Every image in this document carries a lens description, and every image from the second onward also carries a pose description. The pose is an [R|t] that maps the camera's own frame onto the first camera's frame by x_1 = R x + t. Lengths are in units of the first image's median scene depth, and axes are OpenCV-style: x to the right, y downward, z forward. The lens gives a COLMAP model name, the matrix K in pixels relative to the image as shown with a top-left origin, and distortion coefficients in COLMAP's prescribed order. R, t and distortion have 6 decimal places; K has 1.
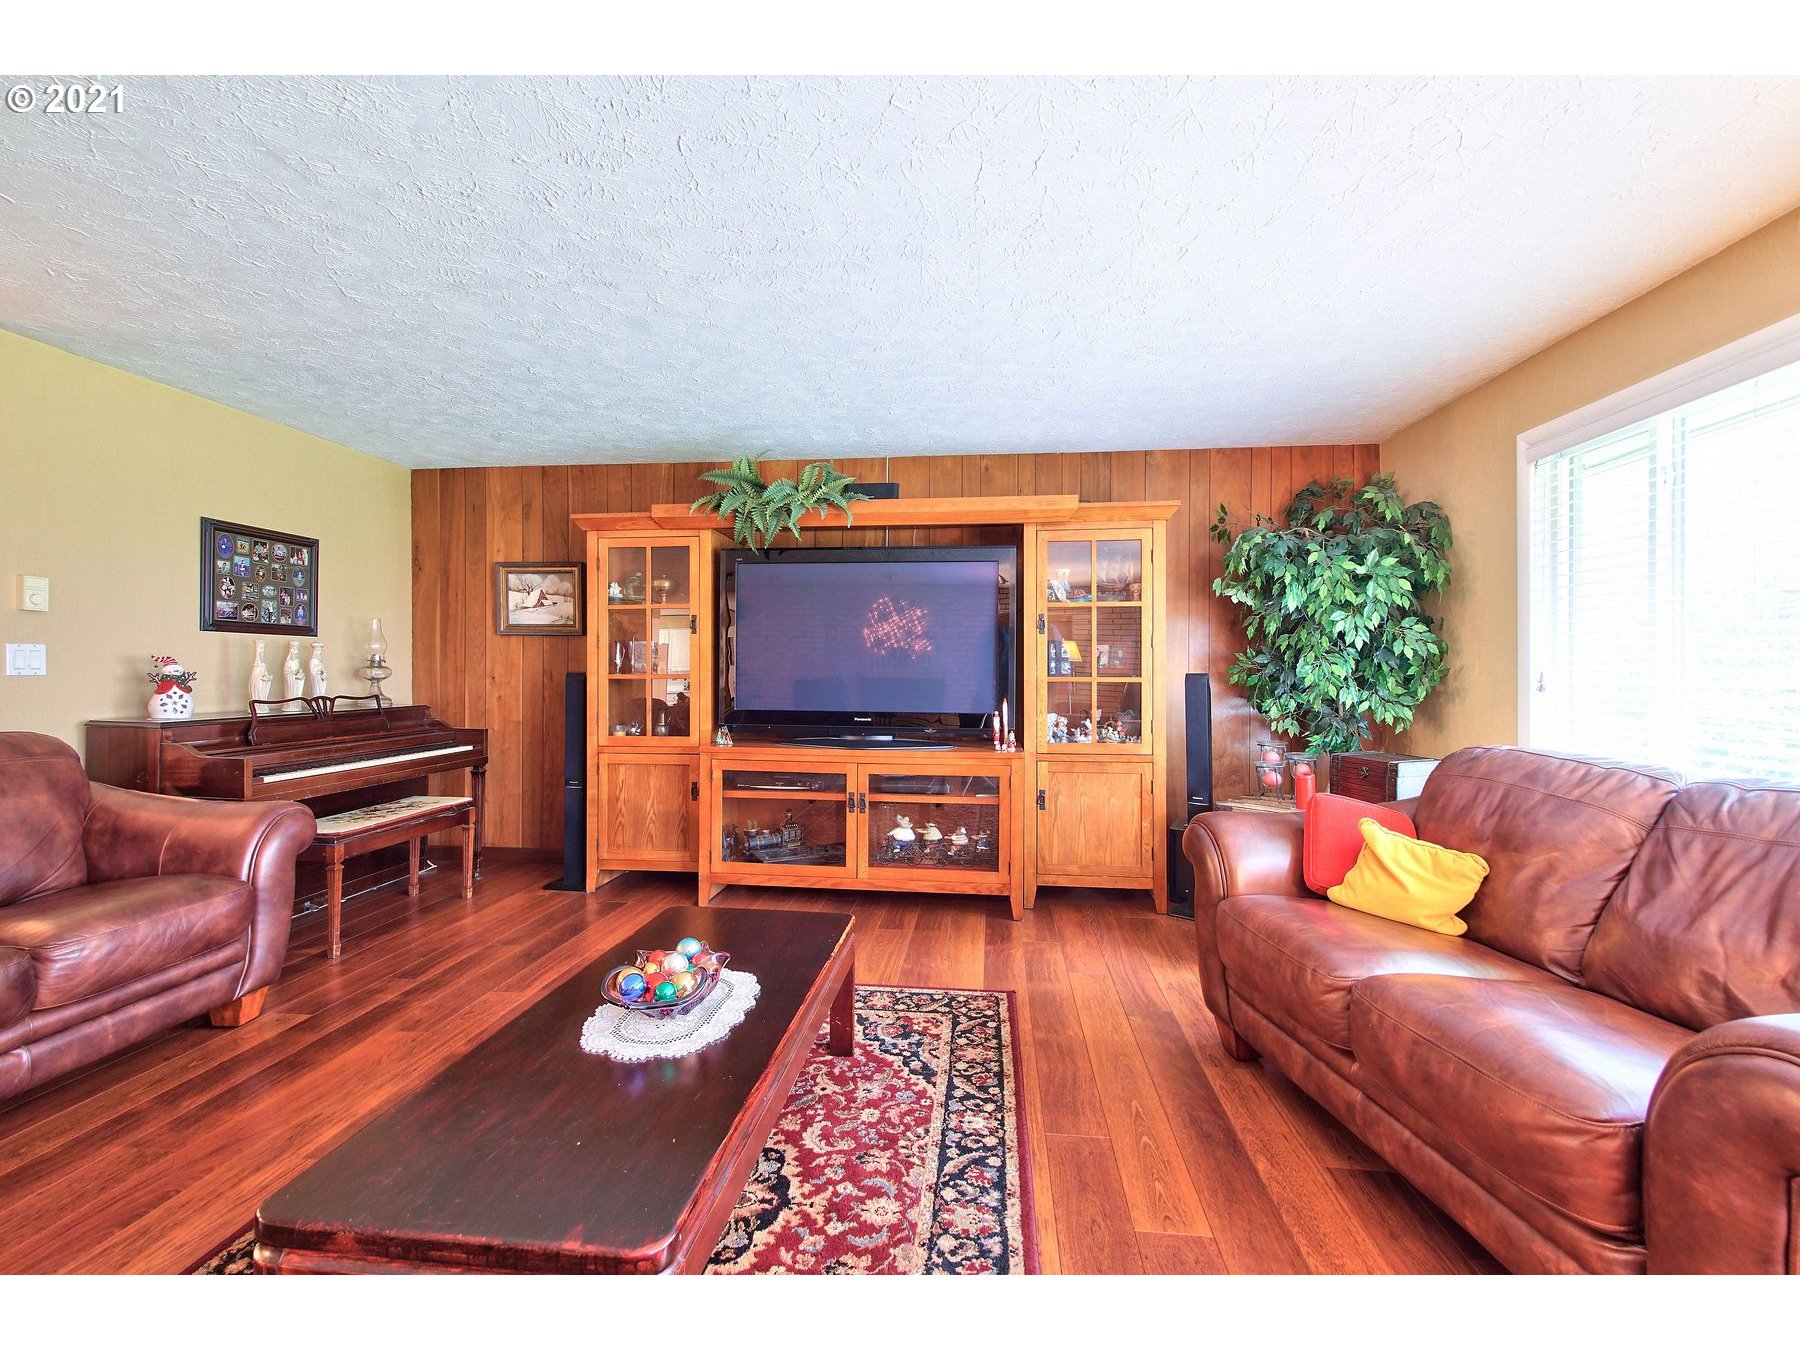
lens RADIAL K [[794.6, 0, 900.1], [0, 794.6, 668.8], [0, 0, 1]] dist [0.011136, -0.001556]
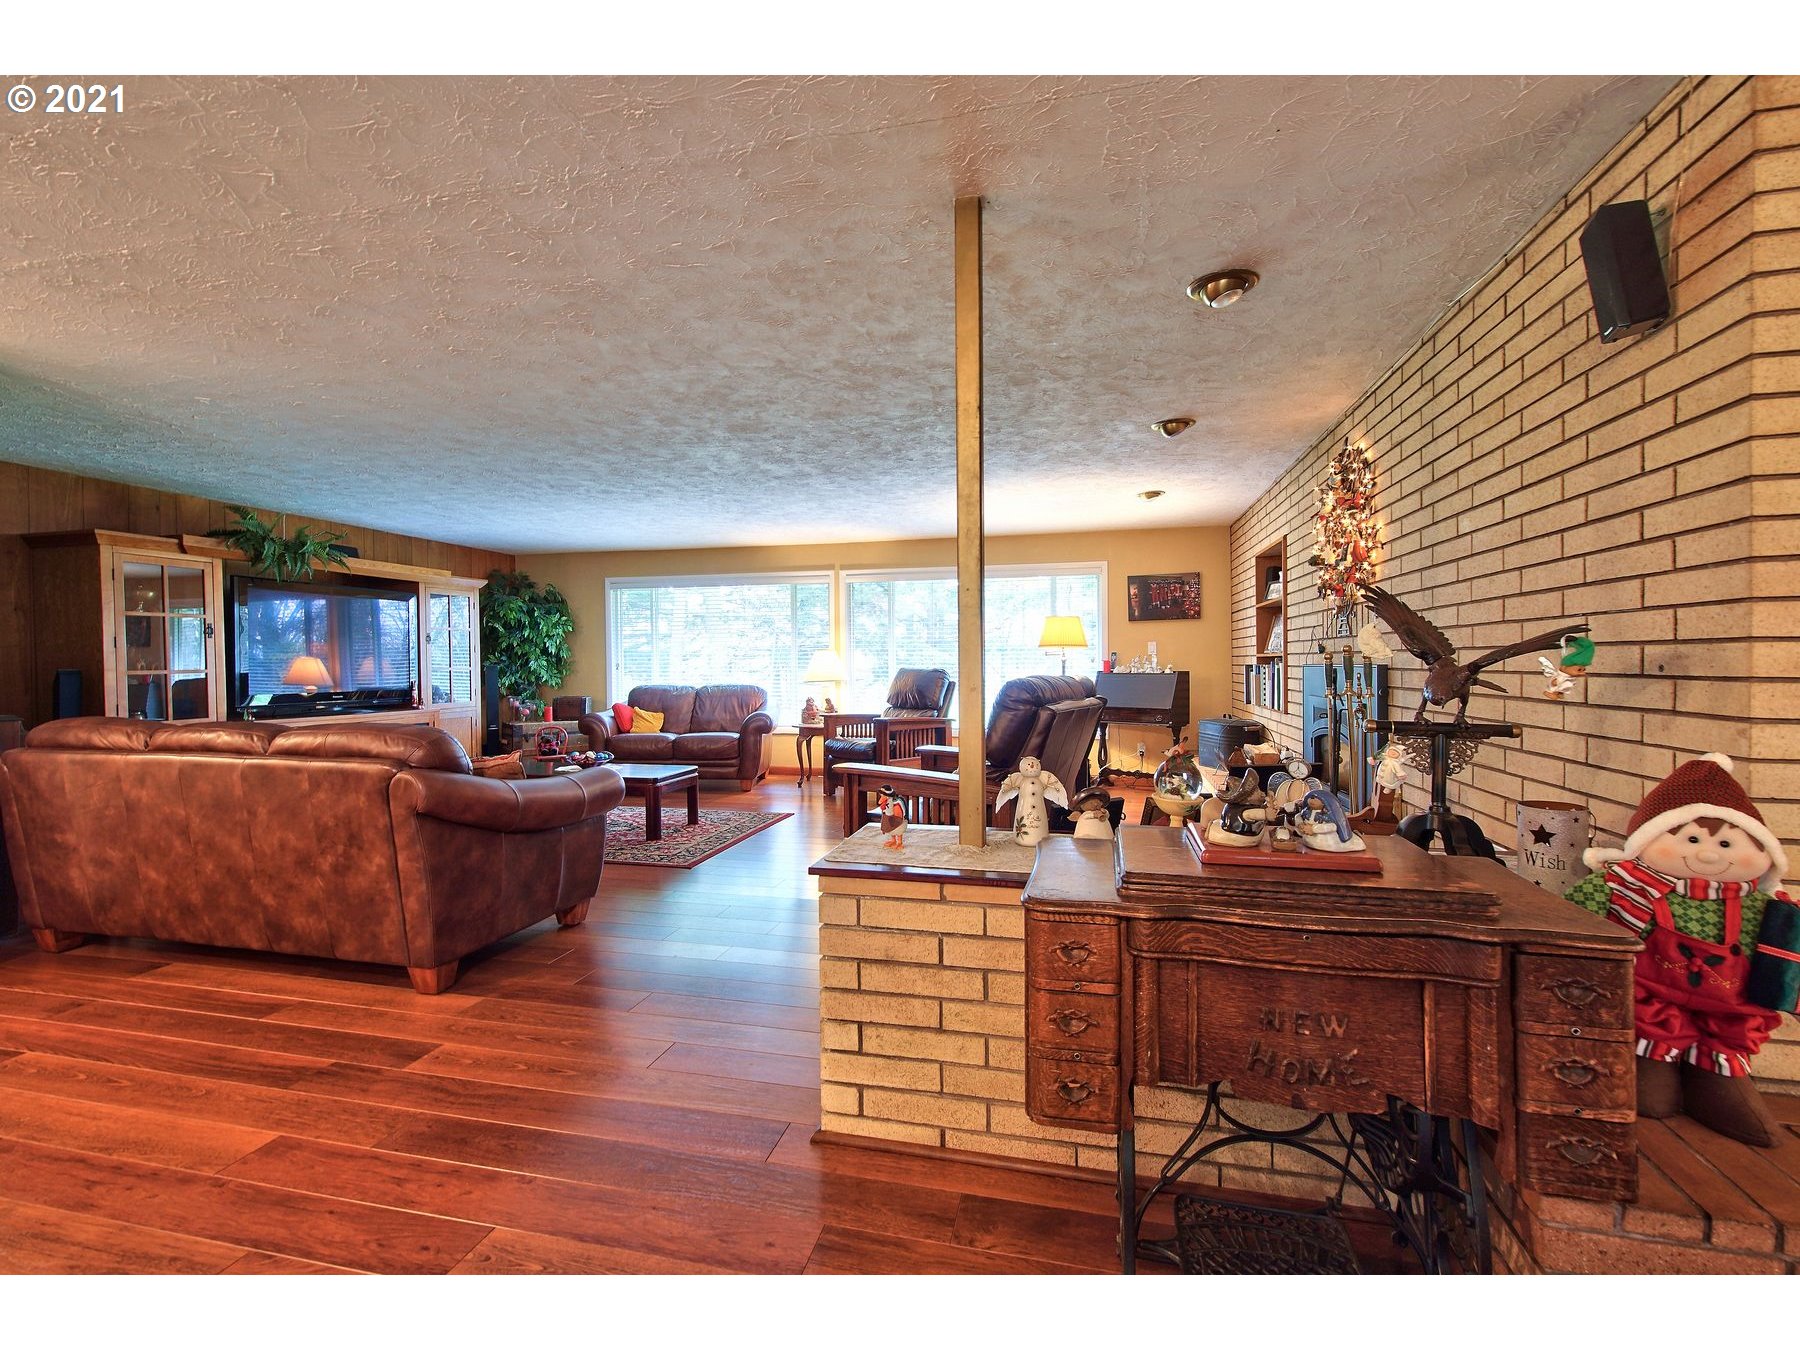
lens RADIAL K [[794.6, 0, 900.1], [0, 794.6, 668.8], [0, 0, 1]] dist [0.011136, -0.001556]
pose [[0.122338, -0.012939, 0.992404, -1.419310], [0.007898, 0.999896, 0.012063, -0.001176], [-0.992457, 0.006362, 0.122428, -0.270926]]
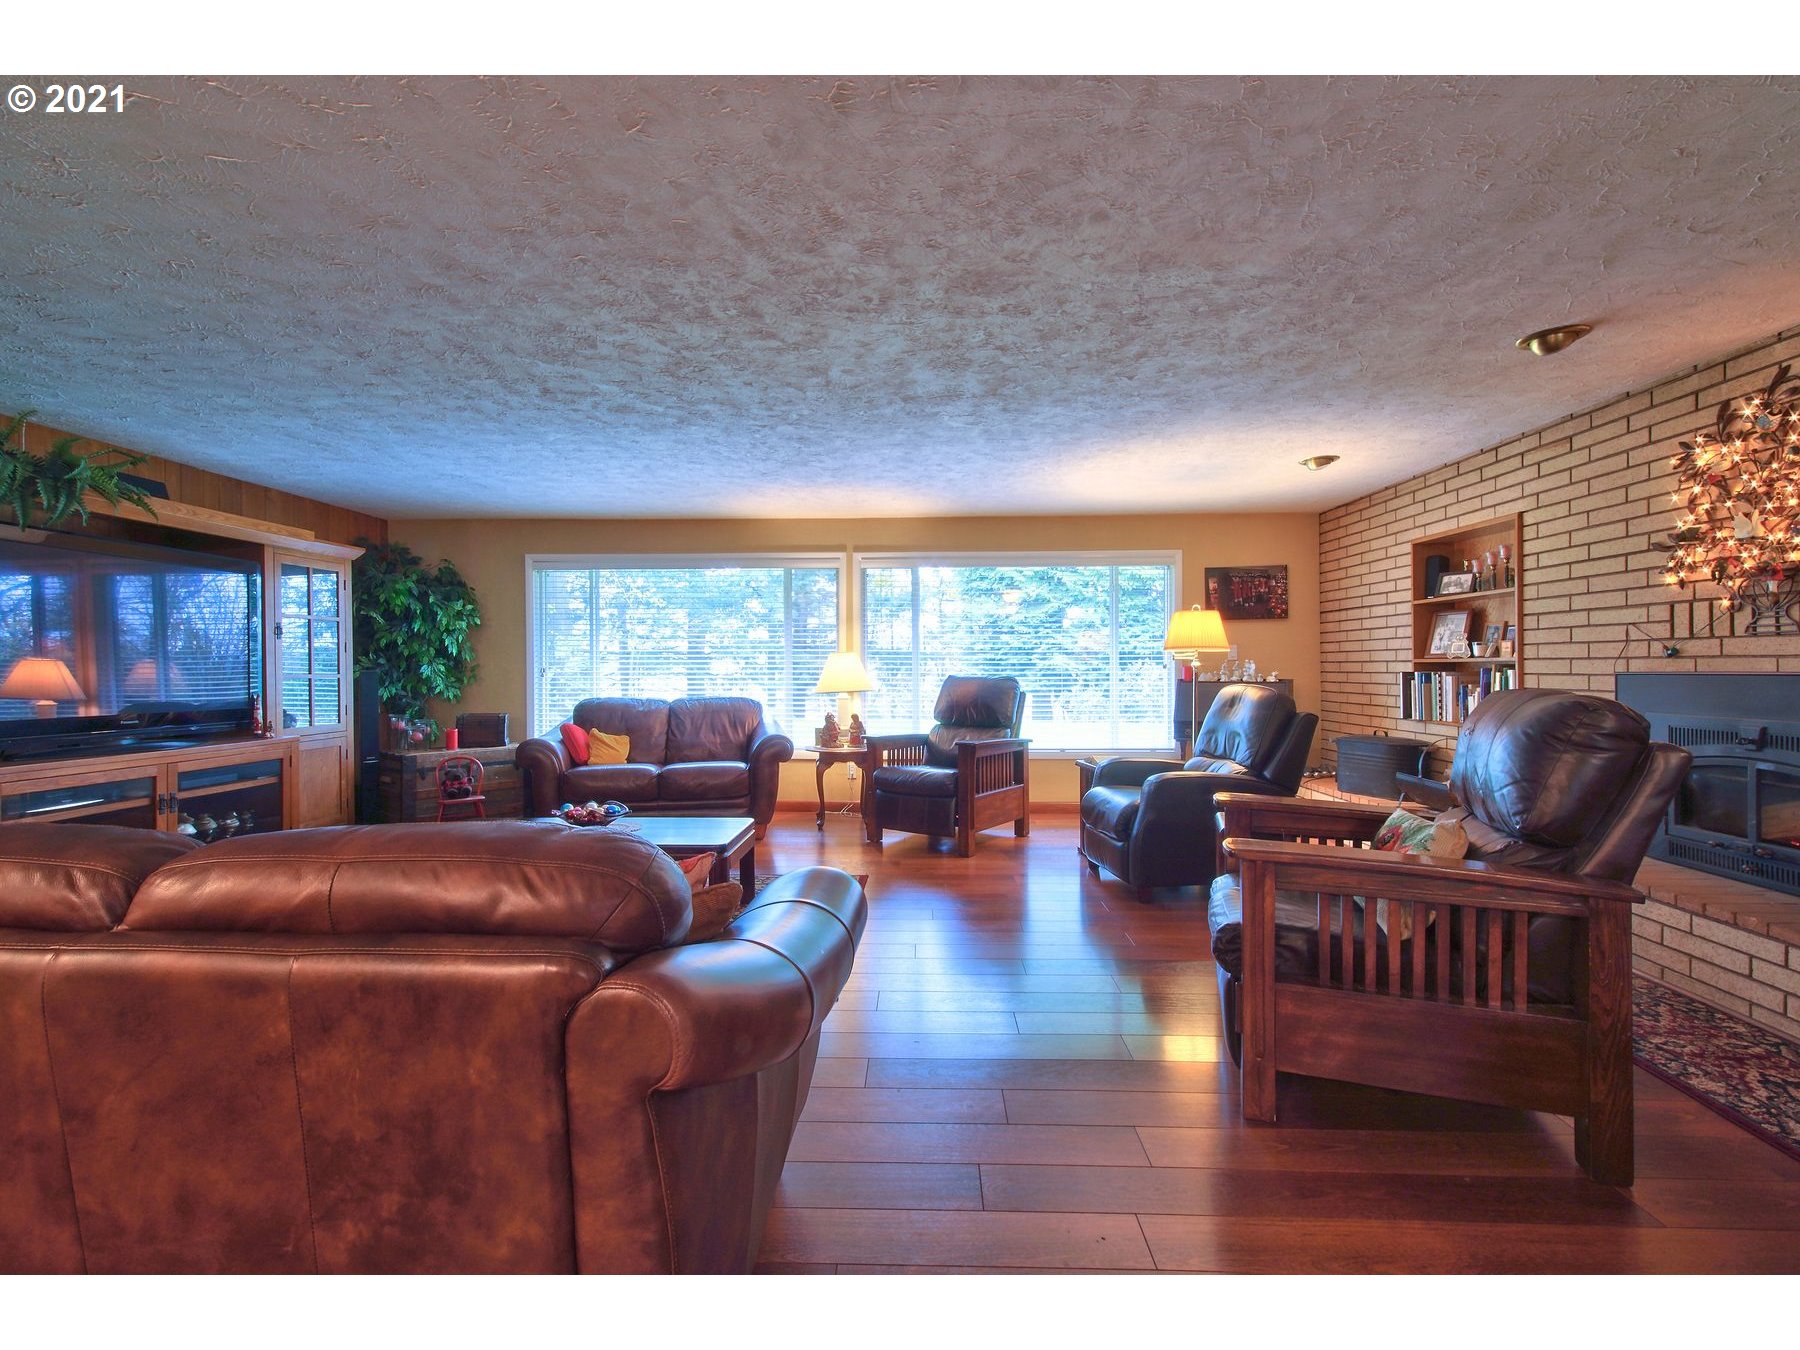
lens RADIAL K [[794.6, 0, 900.1], [0, 794.6, 668.8], [0, 0, 1]] dist [0.011136, -0.001556]
pose [[-0.082043, -0.005540, 0.996613, -1.051896], [0.004810, 0.999971, 0.005954, -0.001622], [-0.996617, 0.005282, -0.082014, 0.154309]]
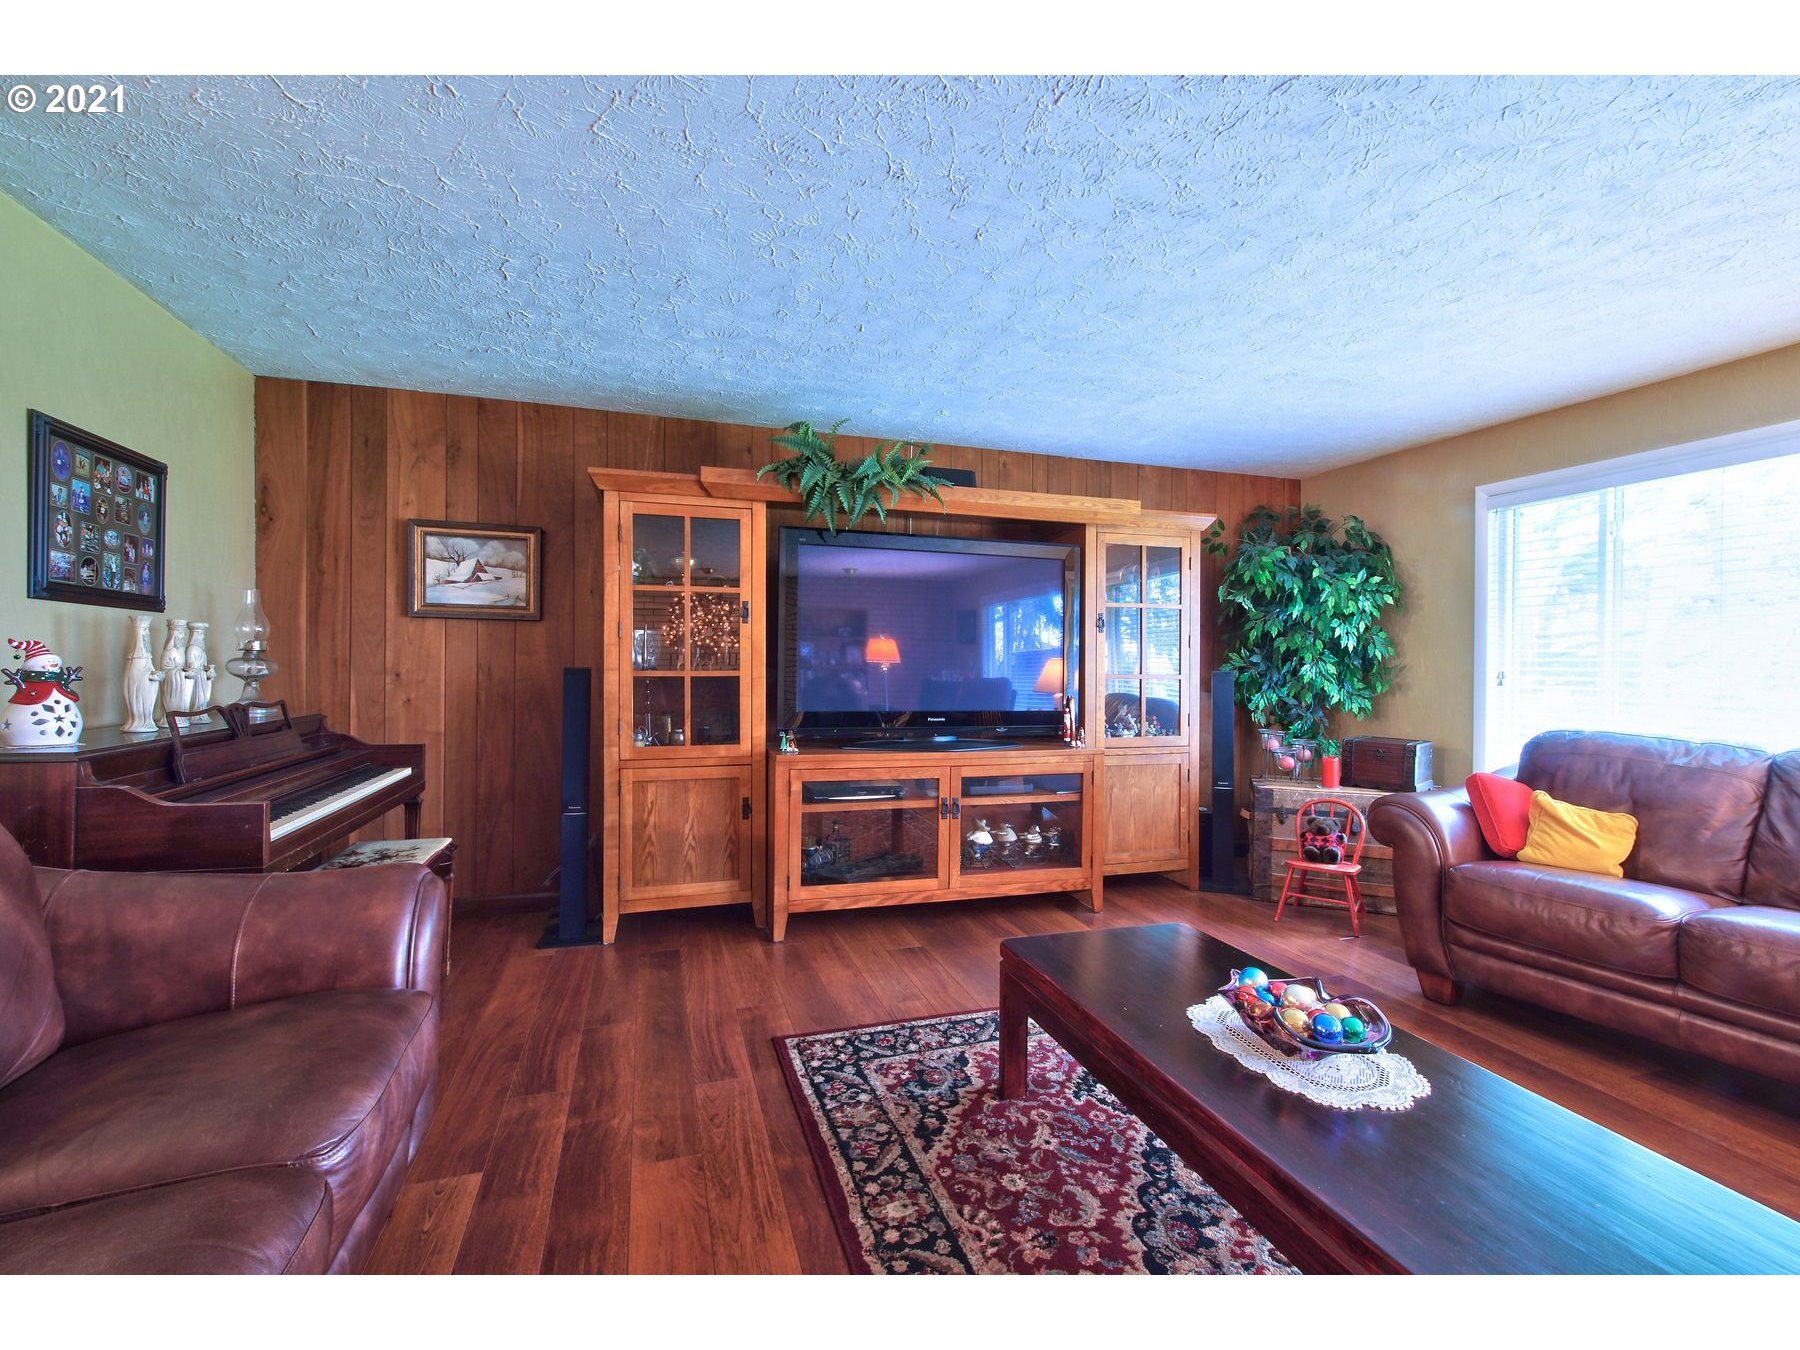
lens RADIAL K [[794.6, 0, 900.1], [0, 794.6, 668.8], [0, 0, 1]] dist [0.011136, -0.001556]
pose [[0.912566, 0.002815, 0.408920, -0.457955], [-0.005751, 0.999966, 0.005949, -0.001477], [-0.408890, -0.007781, 0.912551, 0.156673]]
